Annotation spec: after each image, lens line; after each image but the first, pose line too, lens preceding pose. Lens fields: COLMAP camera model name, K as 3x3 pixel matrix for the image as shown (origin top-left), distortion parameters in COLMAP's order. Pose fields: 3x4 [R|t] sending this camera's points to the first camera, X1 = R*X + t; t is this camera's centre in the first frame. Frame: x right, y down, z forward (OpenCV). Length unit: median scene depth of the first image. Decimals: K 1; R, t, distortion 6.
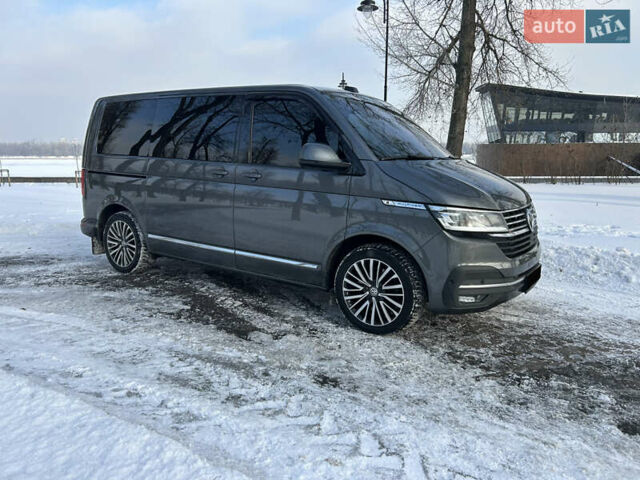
lens RADIAL K [[487.9, 0, 320.0], [0, 487.9, 240.0], [0, 0, 1]] dist [0.043234, -0.036601]
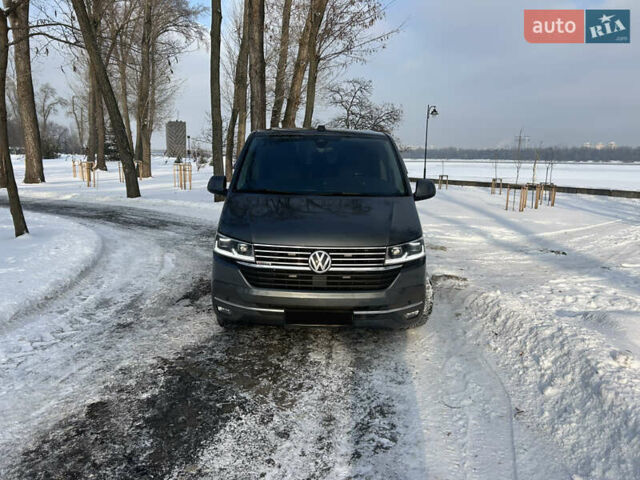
lens RADIAL K [[496.3, 0, 320.0], [0, 496.3, 240.0], [0, 0, 1]] dist [0.048883, -0.057585]
pose [[0.539921, 0.144312, -0.829252, 1.285748], [-0.151386, 0.985777, 0.072985, -0.159717], [0.827990, 0.086131, 0.554088, 0.450715]]
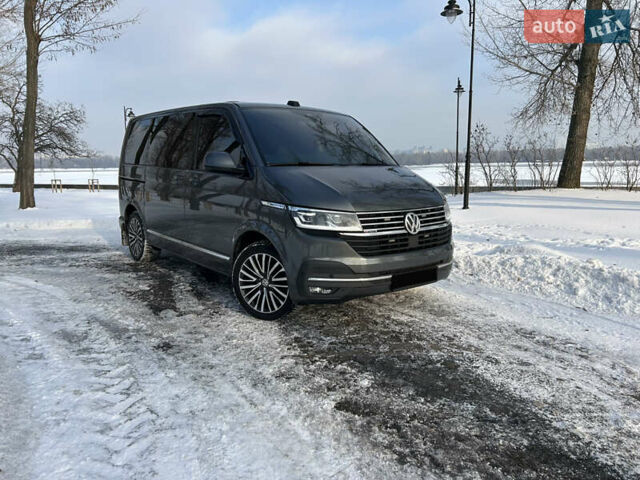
lens RADIAL K [[496.3, 0, 320.0], [0, 496.3, 240.0], [0, 0, 1]] dist [0.048883, -0.057585]
pose [[0.953558, 0.031613, -0.299546, 0.571151], [-0.038126, 0.999146, -0.015922, 0.020704], [0.298787, 0.026603, 0.953949, -0.058206]]
